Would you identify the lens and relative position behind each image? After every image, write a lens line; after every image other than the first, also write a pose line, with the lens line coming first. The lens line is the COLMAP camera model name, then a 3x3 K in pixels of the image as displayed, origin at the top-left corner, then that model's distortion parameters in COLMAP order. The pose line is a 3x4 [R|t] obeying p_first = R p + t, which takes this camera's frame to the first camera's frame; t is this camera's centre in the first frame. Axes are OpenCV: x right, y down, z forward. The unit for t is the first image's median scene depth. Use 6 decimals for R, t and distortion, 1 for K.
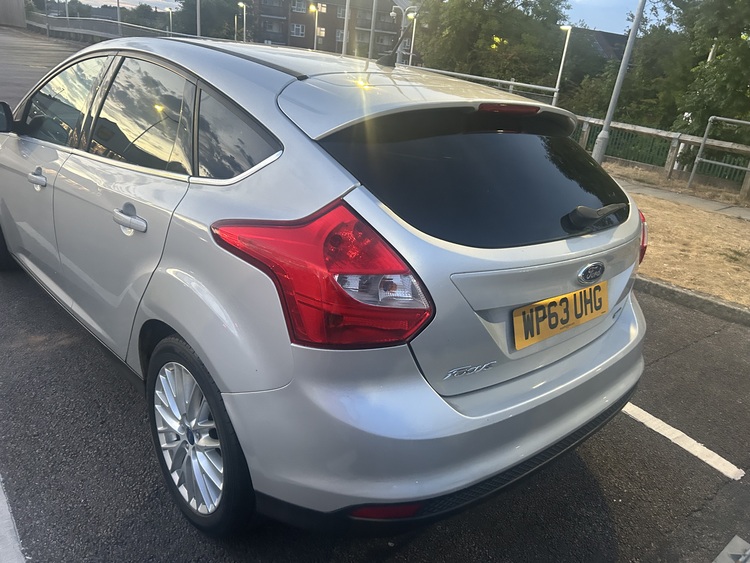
lens RADIAL K [[574.5, 0, 375.4], [0, 574.5, 296.6], [0, 0, 1]] dist [0.019899, -0.004361]
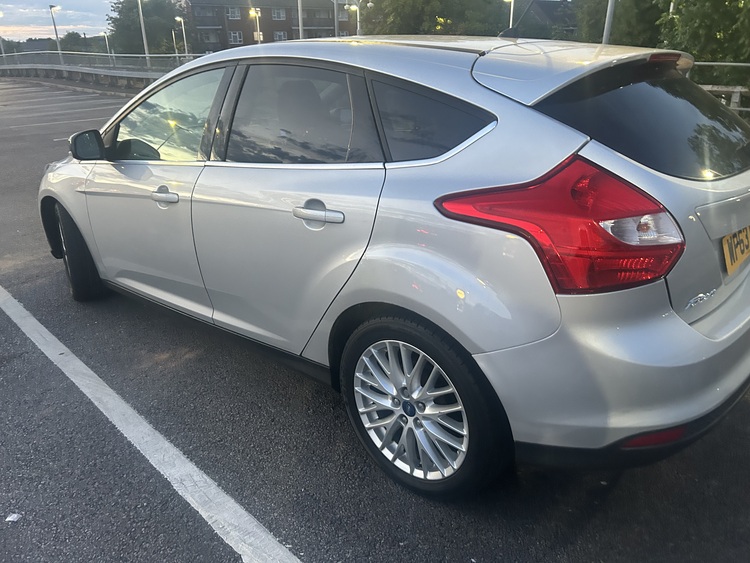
lens RADIAL K [[574.9, 0, 373.1], [0, 574.9, 281.7], [0, 0, 1]] dist [0.060703, -0.065102]
pose [[0.988146, -0.147993, 0.040808, -0.388178], [0.148562, 0.988839, -0.011276, 0.015684], [-0.038684, 0.017205, 0.999103, -0.047045]]
